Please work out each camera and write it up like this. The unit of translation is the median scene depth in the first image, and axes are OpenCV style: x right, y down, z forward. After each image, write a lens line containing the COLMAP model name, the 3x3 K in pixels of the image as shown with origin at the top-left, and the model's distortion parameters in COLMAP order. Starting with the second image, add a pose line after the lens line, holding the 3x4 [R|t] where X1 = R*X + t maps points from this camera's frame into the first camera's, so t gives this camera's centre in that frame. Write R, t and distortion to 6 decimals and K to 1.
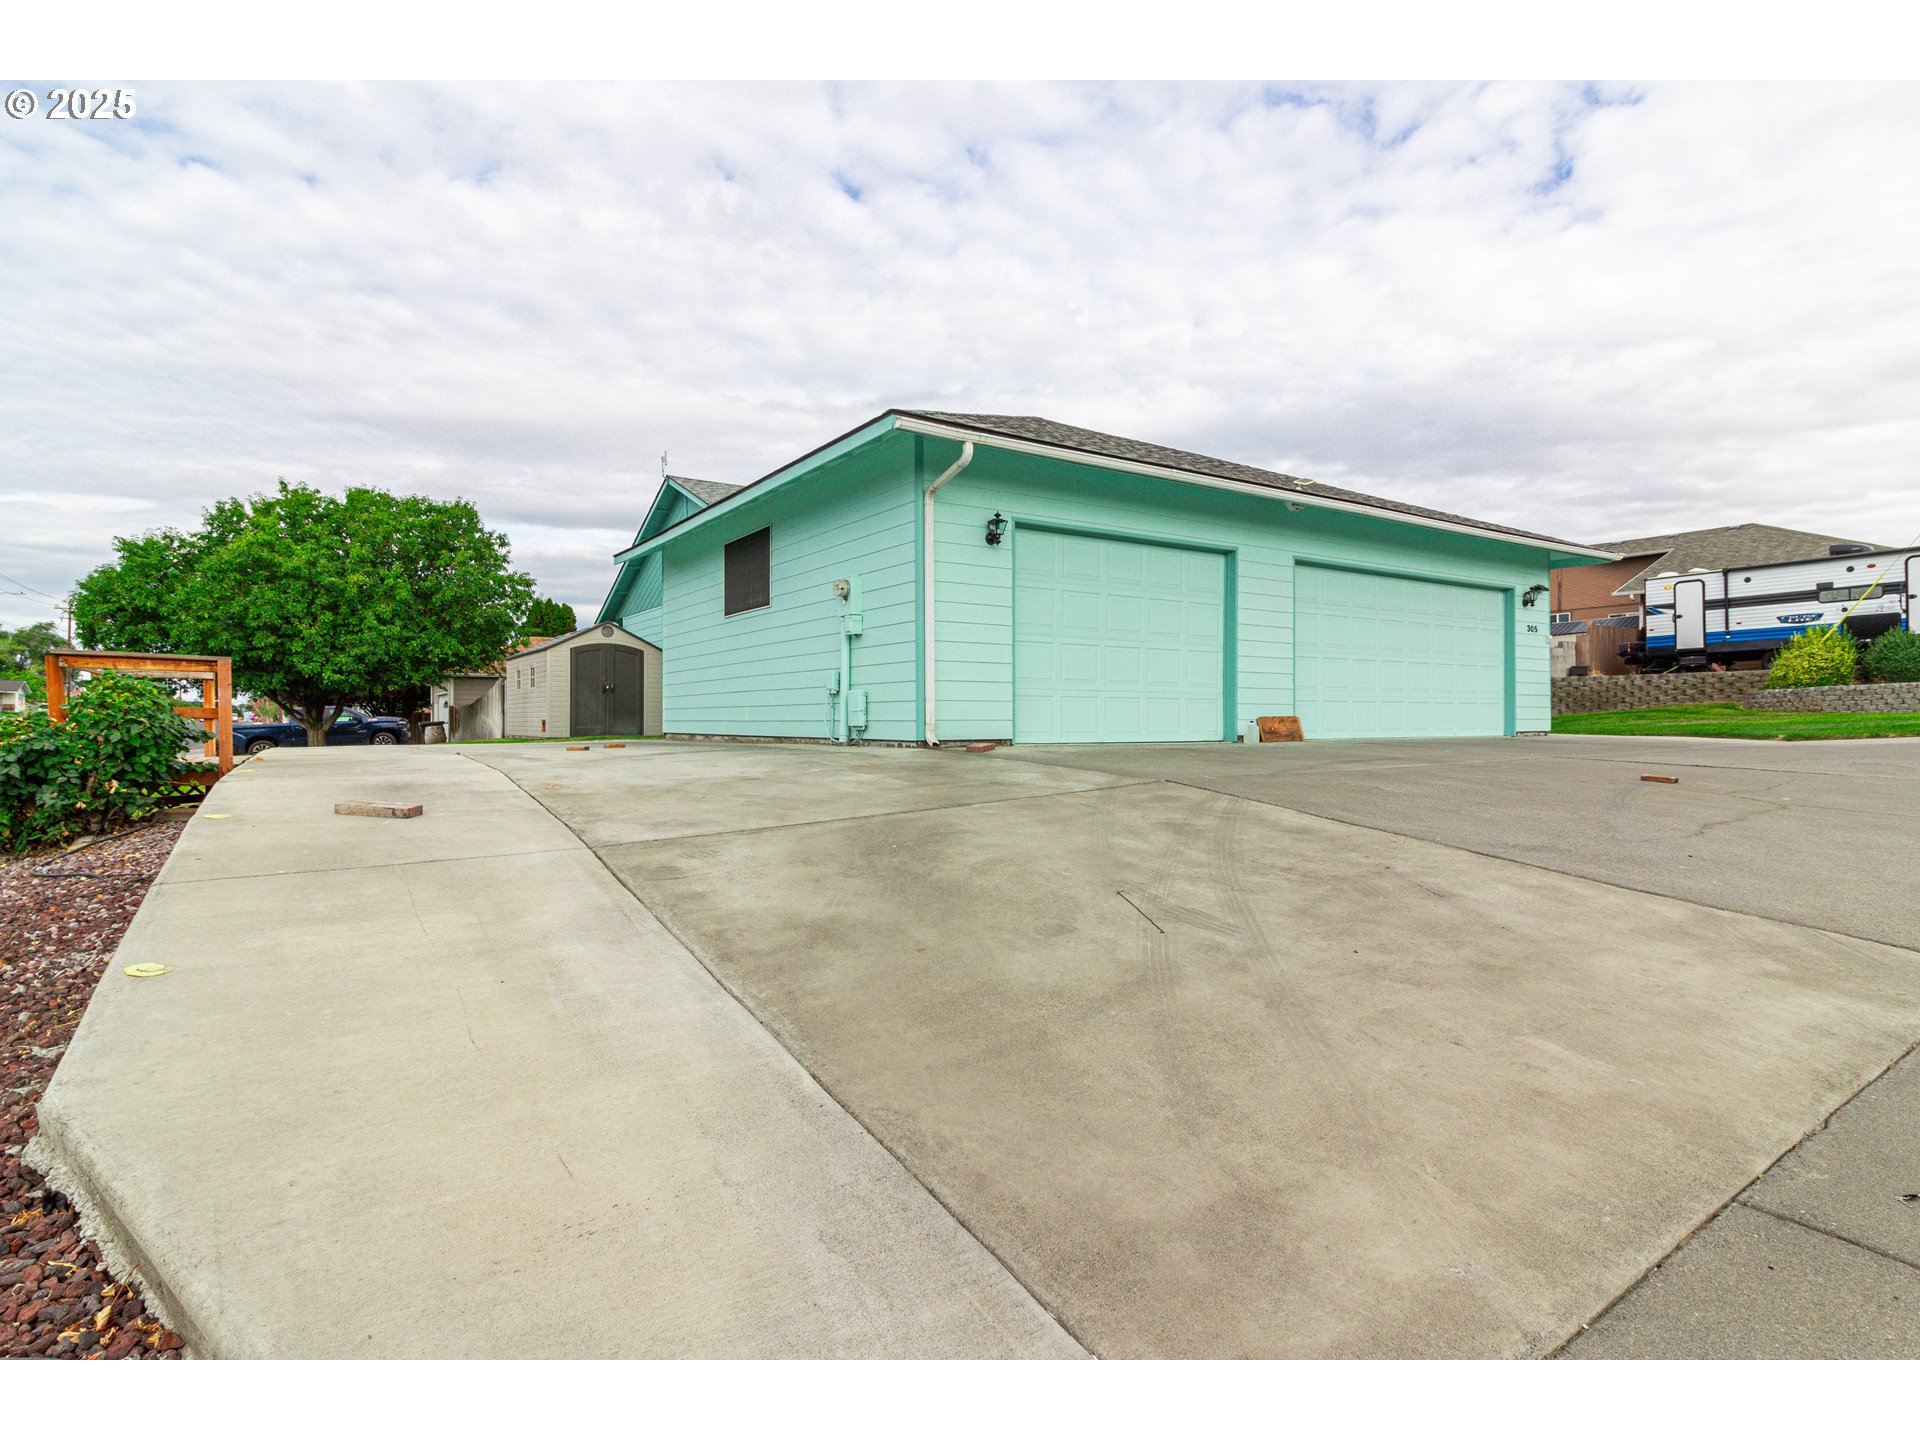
lens RADIAL K [[1021.0, 0, 955.2], [0, 1021.0, 696.5], [0, 0, 1]] dist [0.000284, 0.000992]
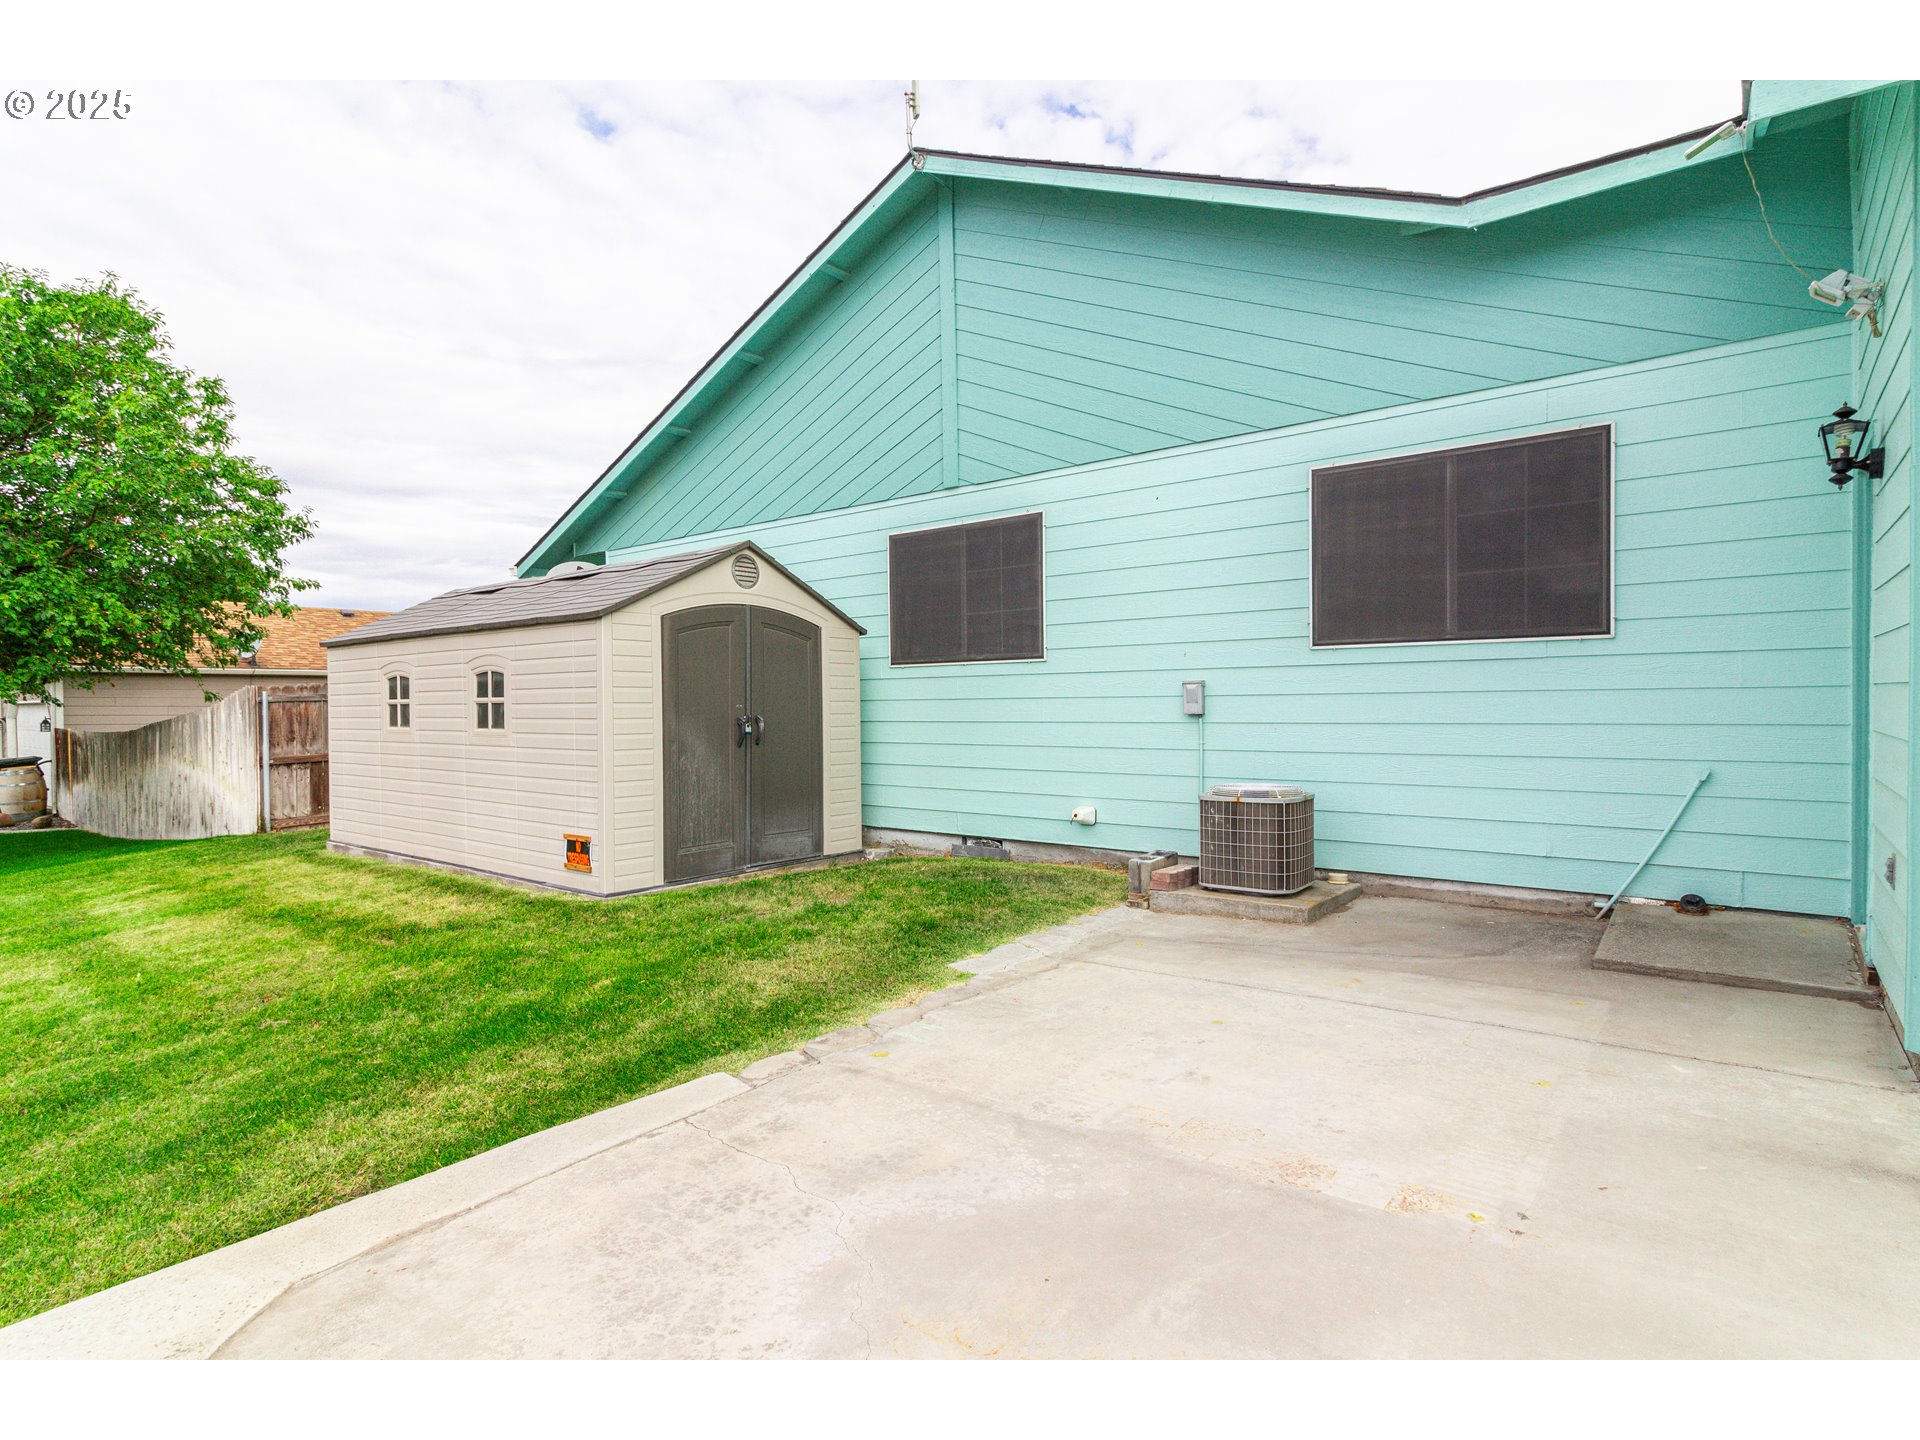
lens RADIAL K [[1021.0, 0, 955.2], [0, 1021.0, 696.5], [0, 0, 1]] dist [0.000284, 0.000992]
pose [[0.953275, -0.004596, 0.302069, -0.279975], [0.000297, 0.999898, 0.014273, -0.018569], [-0.302103, -0.013516, 0.953179, 0.476701]]
